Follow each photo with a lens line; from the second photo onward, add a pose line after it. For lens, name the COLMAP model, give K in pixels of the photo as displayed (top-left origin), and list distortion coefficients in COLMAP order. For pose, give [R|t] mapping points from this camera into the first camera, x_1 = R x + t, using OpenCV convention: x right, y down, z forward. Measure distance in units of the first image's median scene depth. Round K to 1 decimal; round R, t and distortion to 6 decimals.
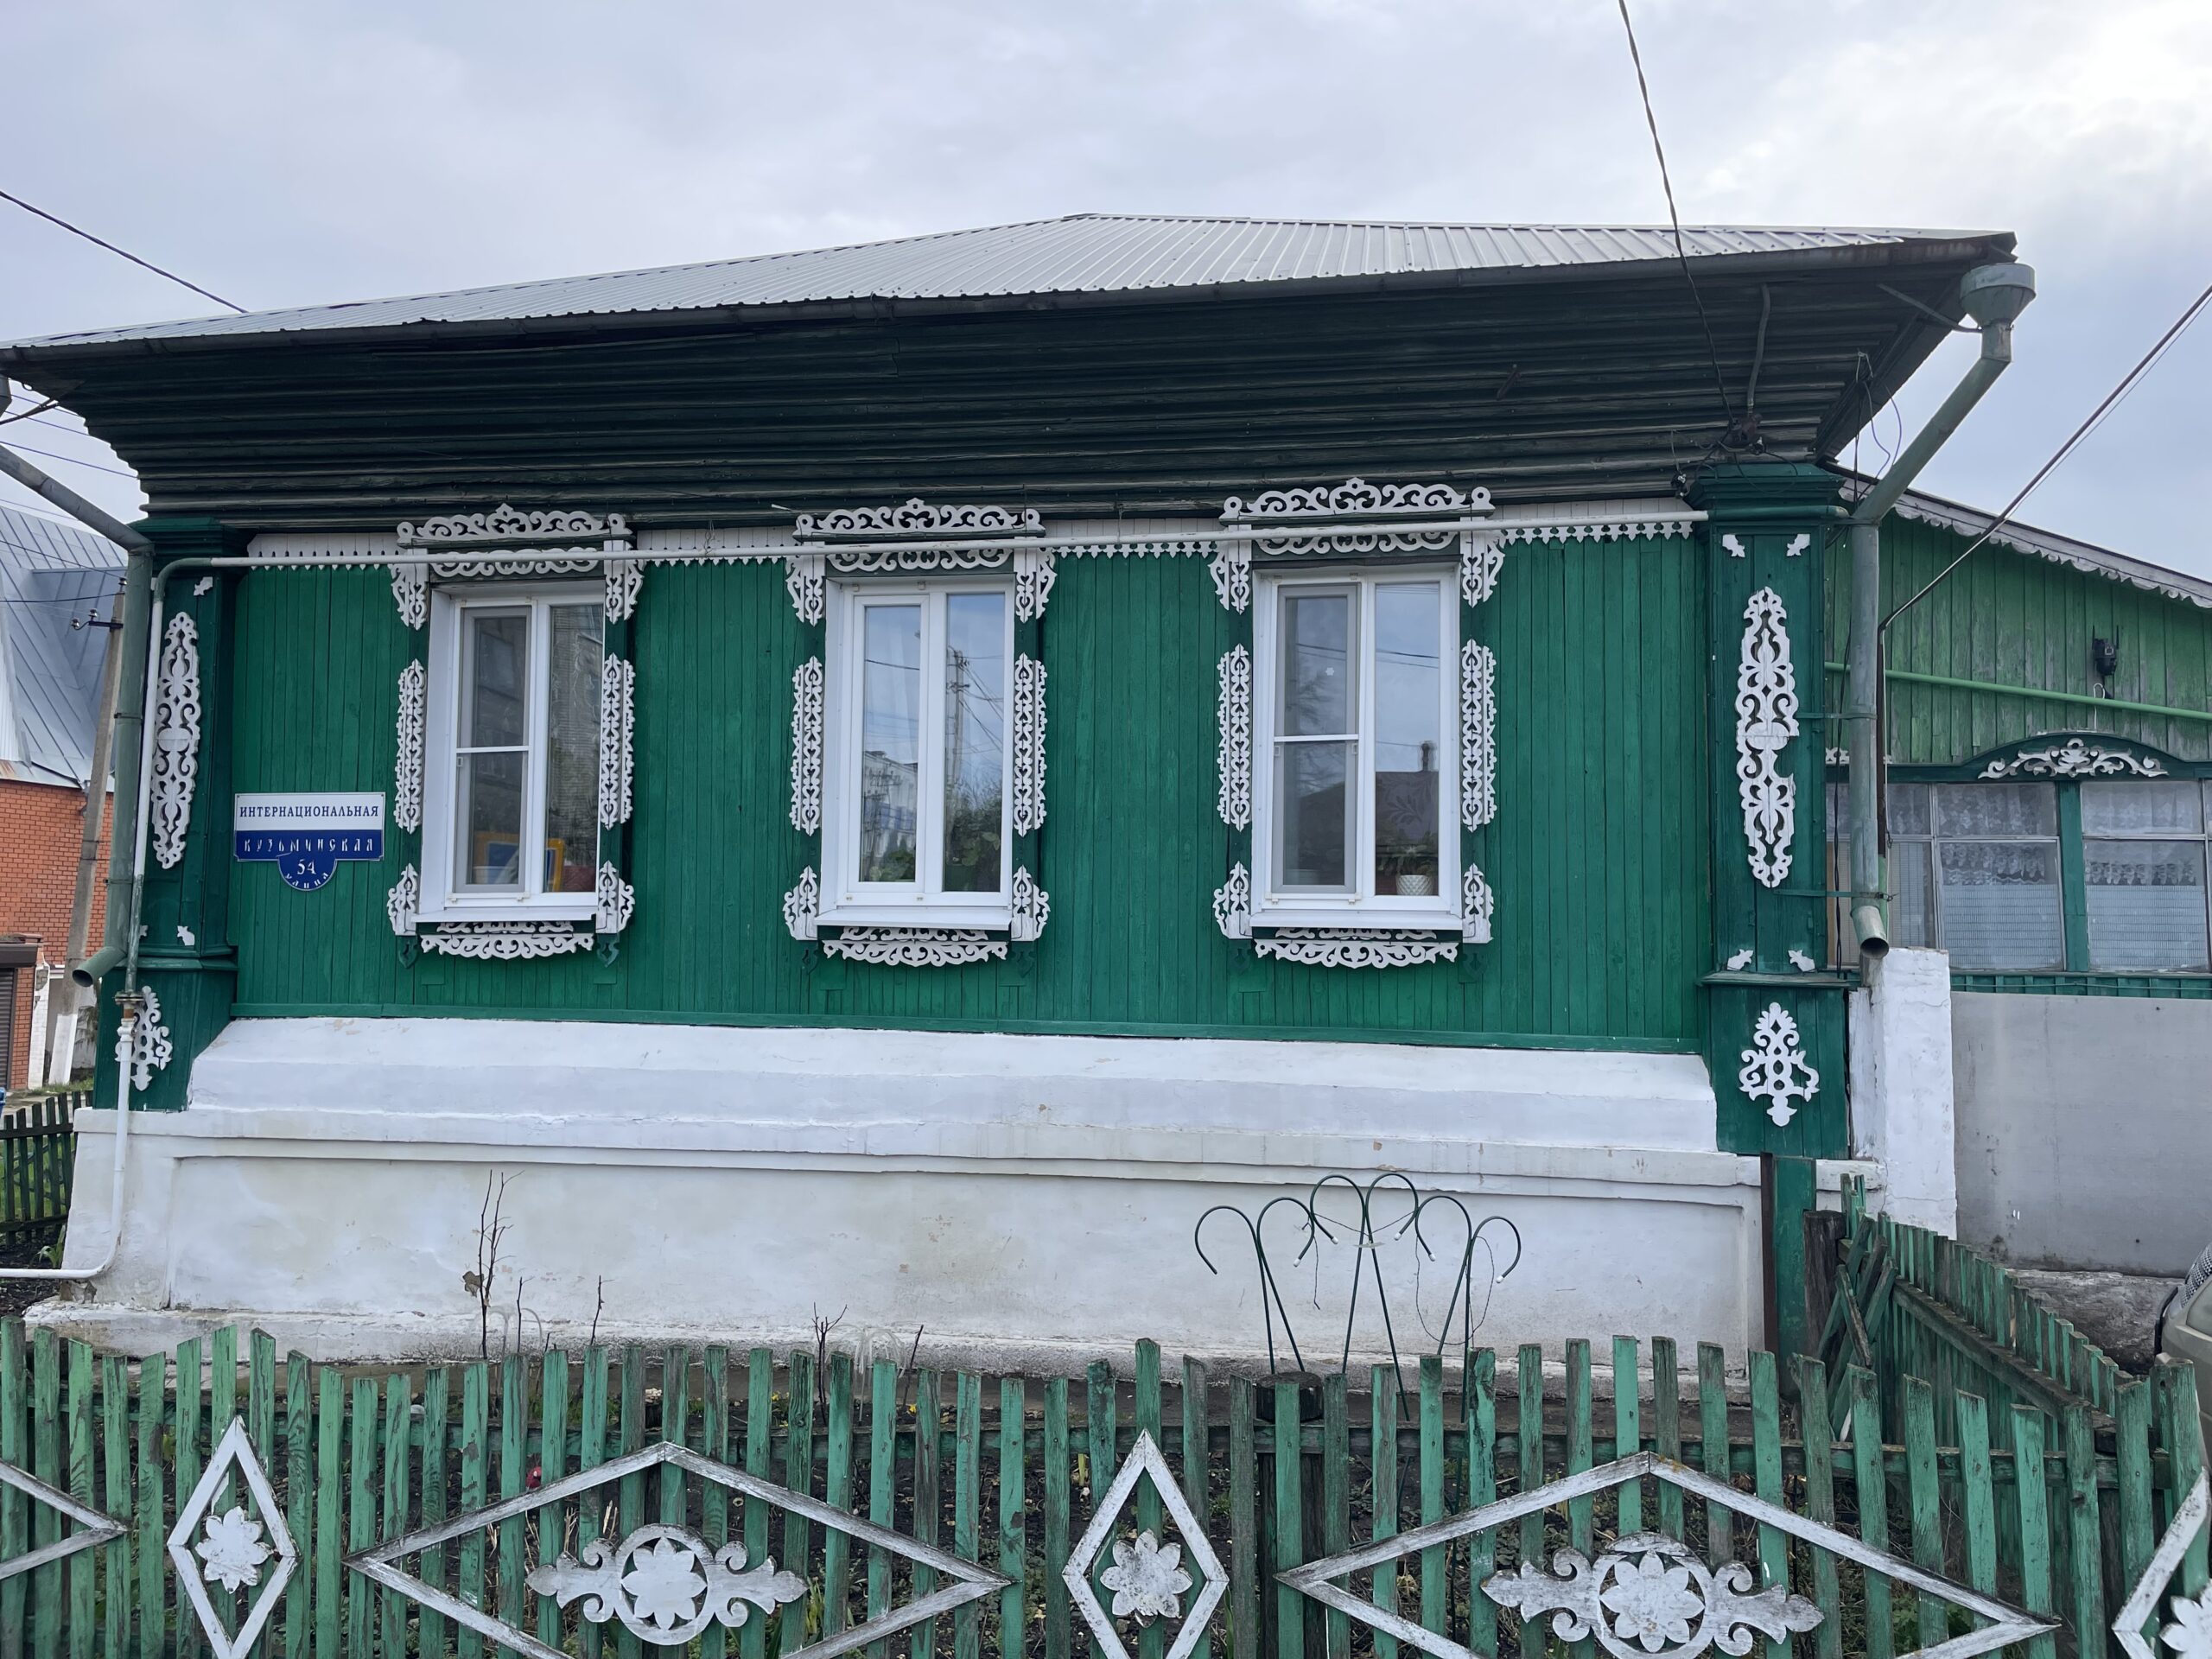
lens RADIAL K [[1667.1, 0, 1121.6], [0, 1667.1, 815.8], [0, 0, 1]] dist [0.099952, -0.136679]
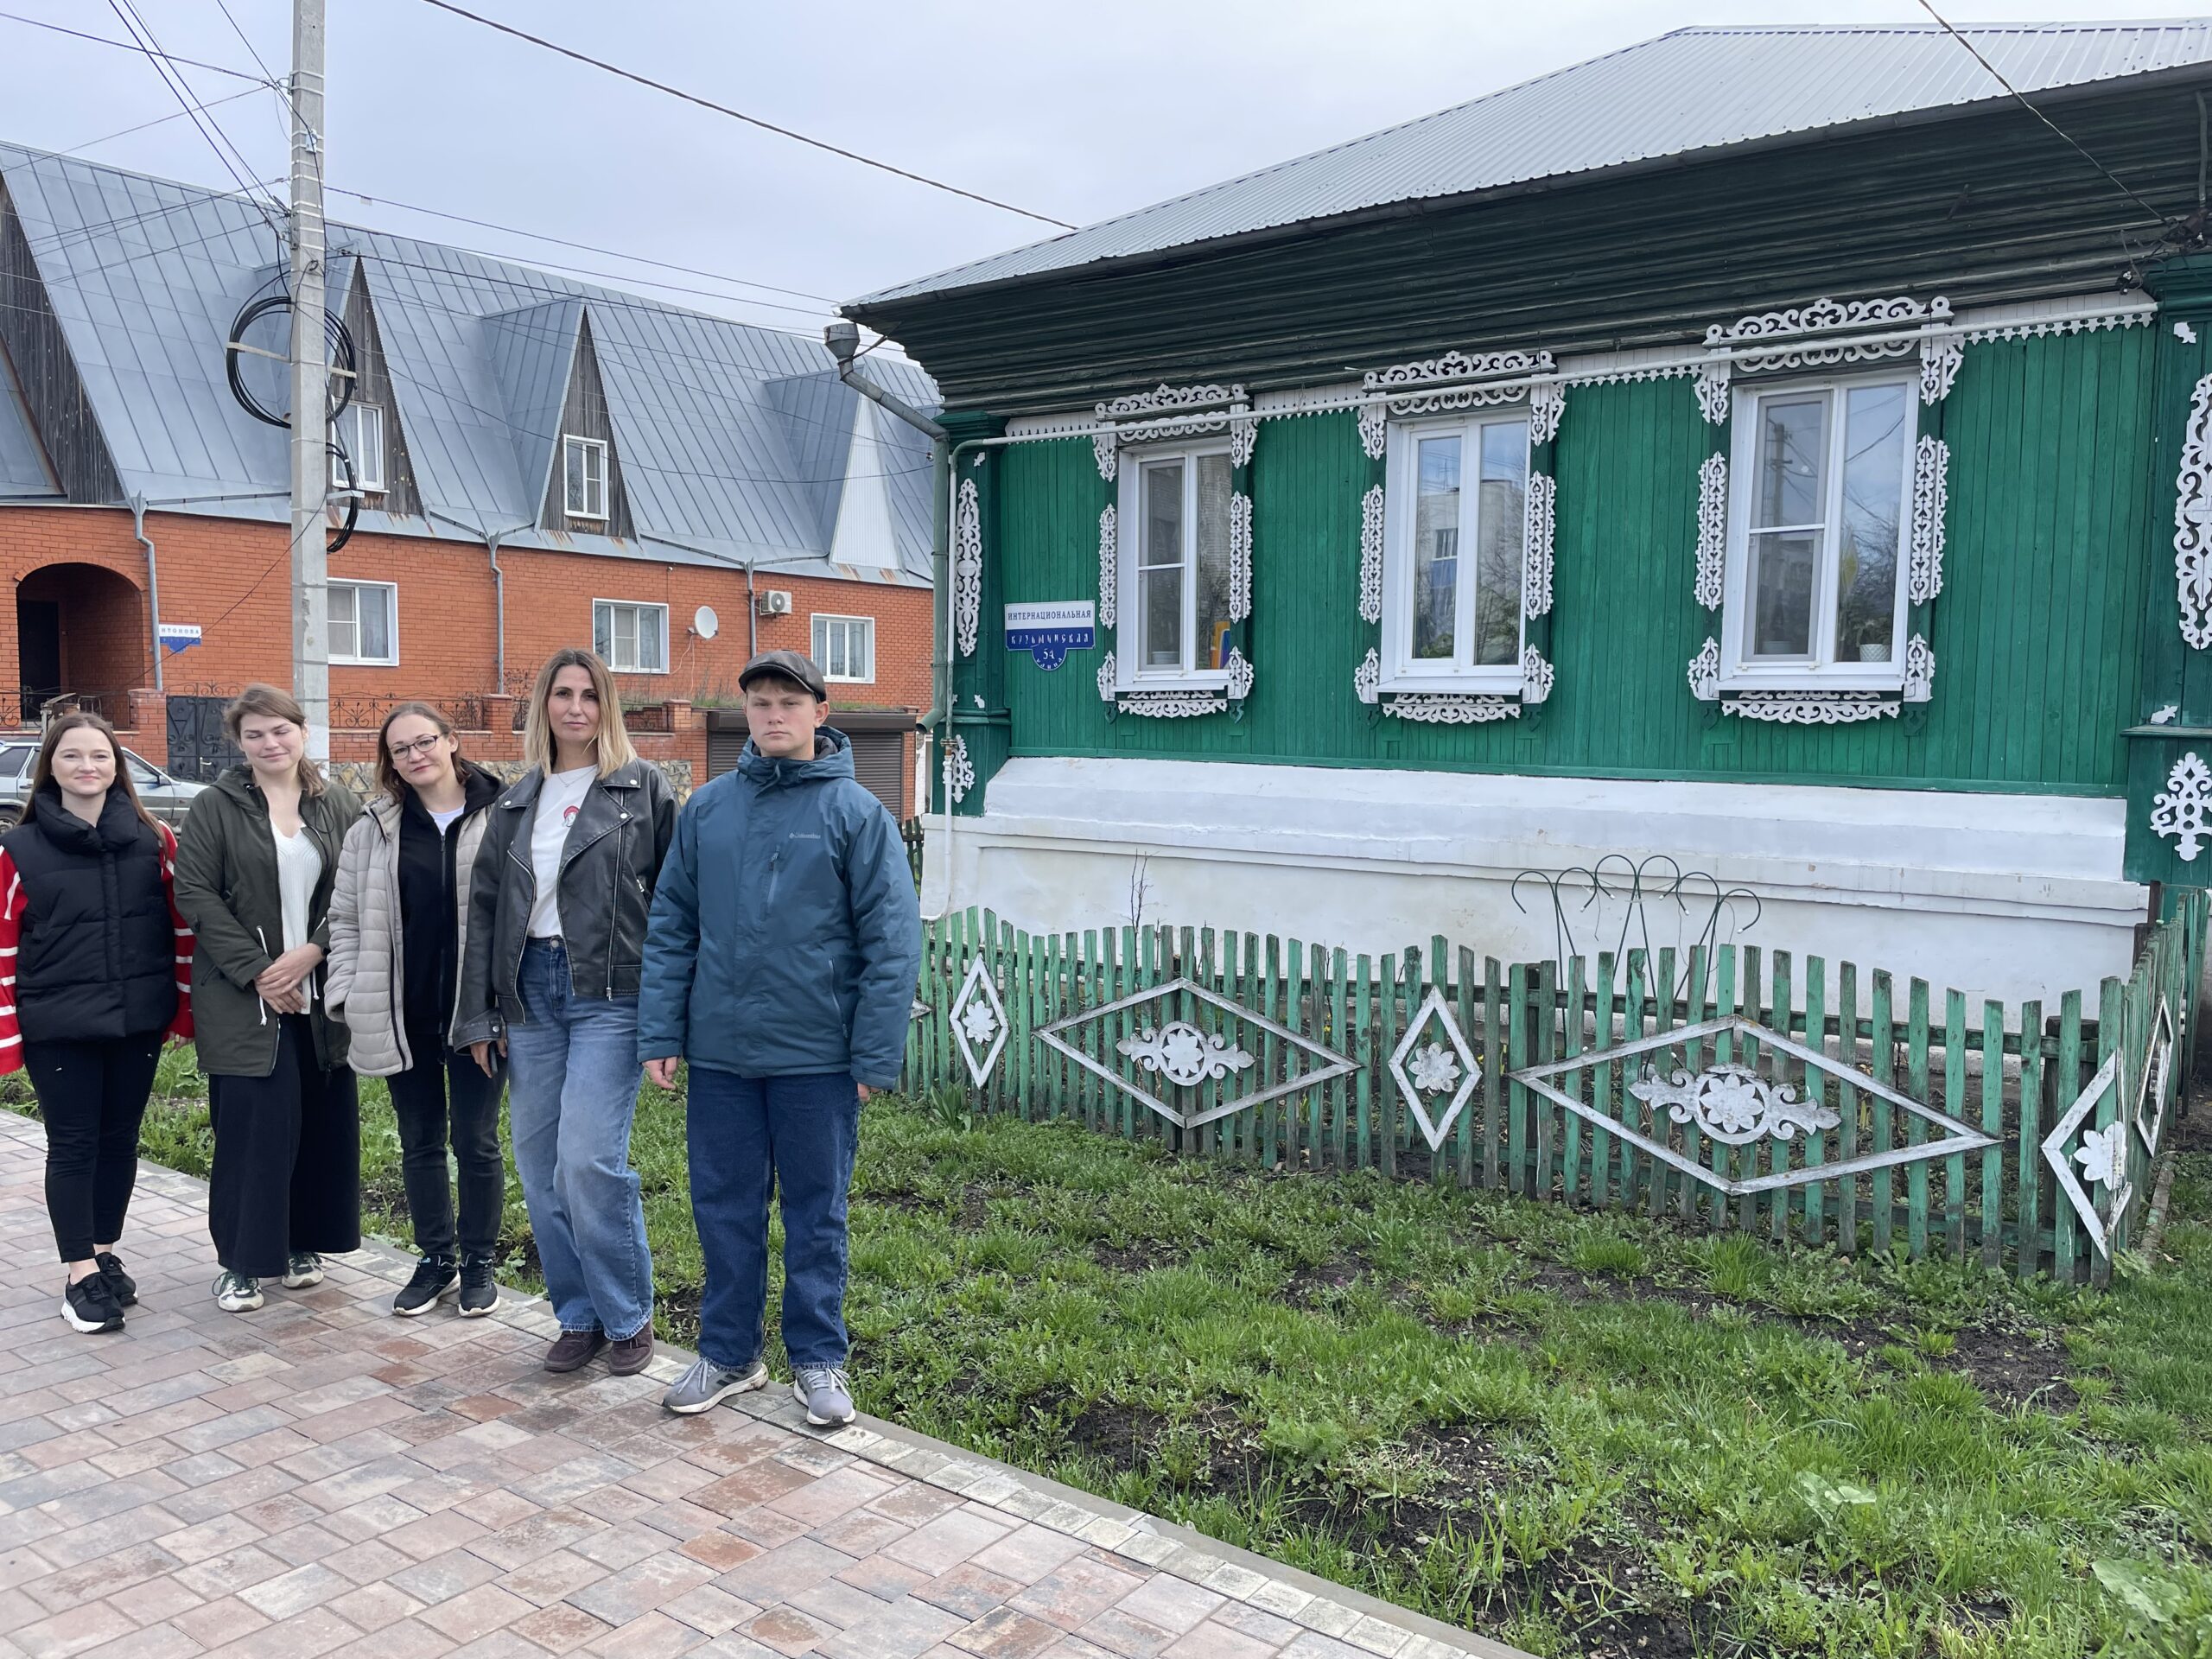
lens RADIAL K [[1667.1, 0, 1121.6], [0, 1667.1, 815.8], [0, 0, 1]] dist [0.099952, -0.136679]
pose [[0.900633, 0.025746, -0.433818, 0.221184], [0.032940, 0.991328, 0.127219, -0.013299], [0.433331, -0.128867, 0.891974, -0.295418]]
